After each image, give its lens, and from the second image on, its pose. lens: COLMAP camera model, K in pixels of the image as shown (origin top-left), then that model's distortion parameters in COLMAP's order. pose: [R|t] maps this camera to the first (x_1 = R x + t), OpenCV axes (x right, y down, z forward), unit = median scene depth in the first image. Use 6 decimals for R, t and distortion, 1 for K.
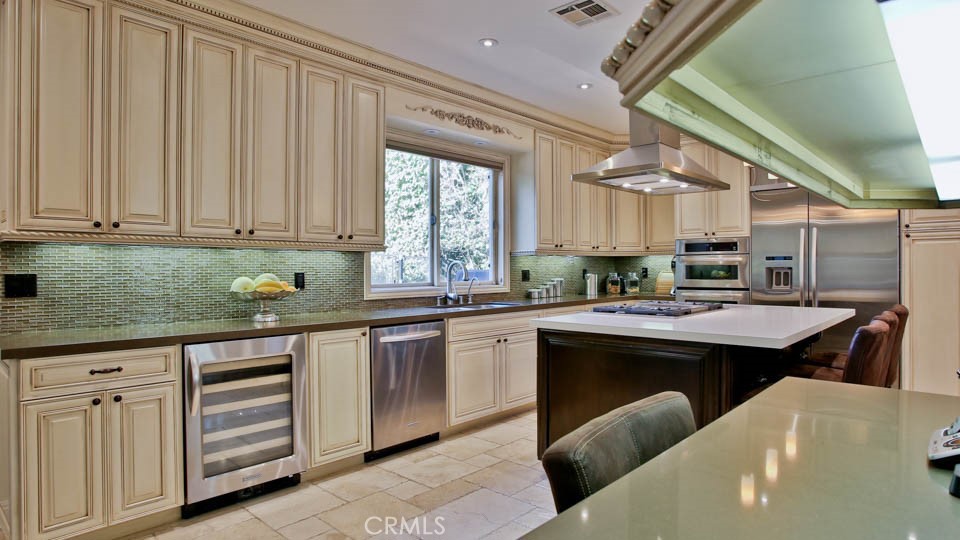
lens RADIAL K [[535.7, 0, 527.9], [0, 535.7, 269.7], [0, 0, 1]] dist [-0.059579, 0.008816]
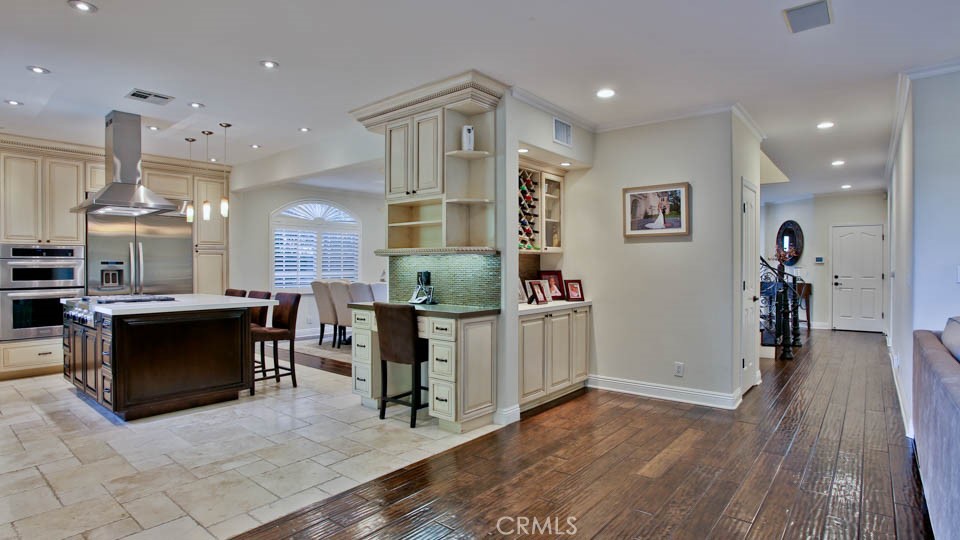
lens RADIAL K [[497.2, 0, 489.6], [0, 497.2, 268.0], [0, 0, 1]] dist [-0.061531, 0.022388]
pose [[-0.021625, -0.001286, 0.999765, -0.778973], [0.004064, 0.999991, 0.001375, -0.006510], [-0.999758, 0.004093, -0.021620, 0.051172]]
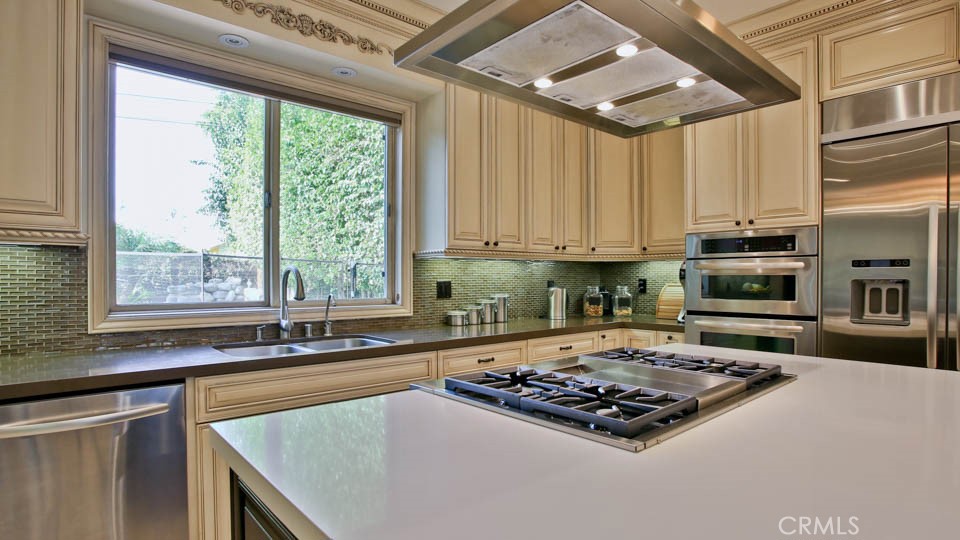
lens RADIAL K [[497.2, 0, 491.5], [0, 497.2, 283.0], [0, 0, 1]] dist [-0.061531, 0.022388]
pose [[0.990761, 0.006944, -0.135445, 0.148050], [-0.005961, 0.999953, 0.007659, -0.002717], [0.135492, -0.006781, 0.990755, 0.453057]]
